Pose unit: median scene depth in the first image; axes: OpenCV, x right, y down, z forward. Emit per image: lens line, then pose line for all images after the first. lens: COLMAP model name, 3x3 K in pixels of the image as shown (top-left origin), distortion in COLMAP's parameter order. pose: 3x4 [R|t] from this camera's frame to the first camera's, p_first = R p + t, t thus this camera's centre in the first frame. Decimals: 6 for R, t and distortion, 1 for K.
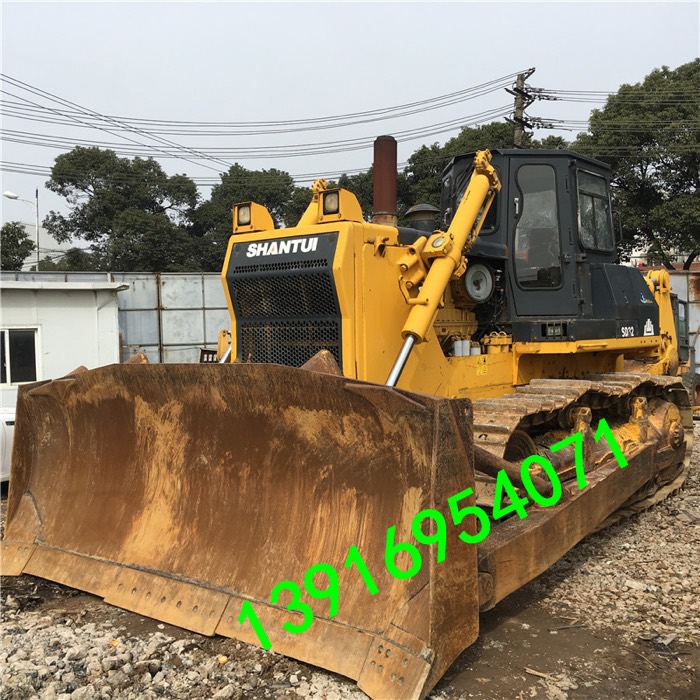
lens RADIAL K [[795.1, 0, 350.5], [0, 795.1, 336.7], [0, 0, 1]] dist [0.057557, -0.028415]
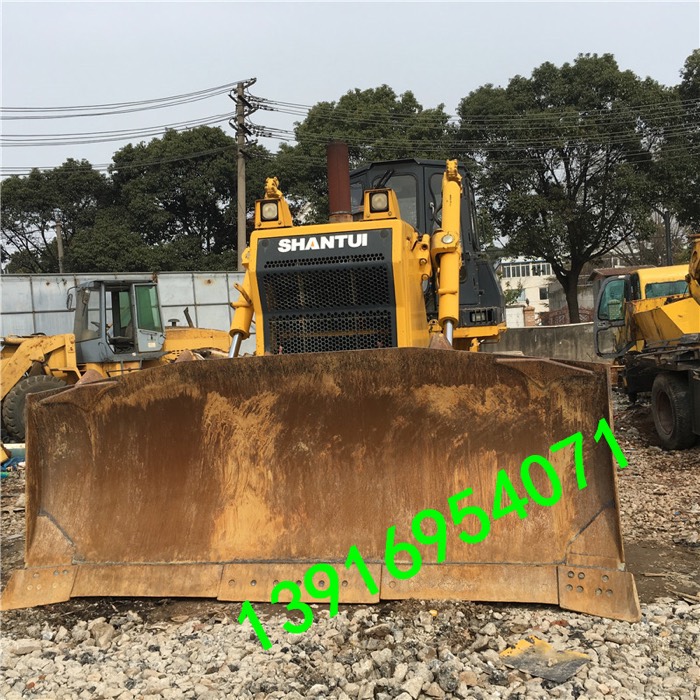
lens RADIAL K [[795.1, 0, 350.5], [0, 795.1, 336.7], [0, 0, 1]] dist [0.057557, -0.028415]
pose [[0.898087, -0.043239, 0.437687, -0.537932], [0.045219, 0.998960, 0.005903, 0.007842], [-0.437487, 0.014491, 0.899108, 0.040093]]
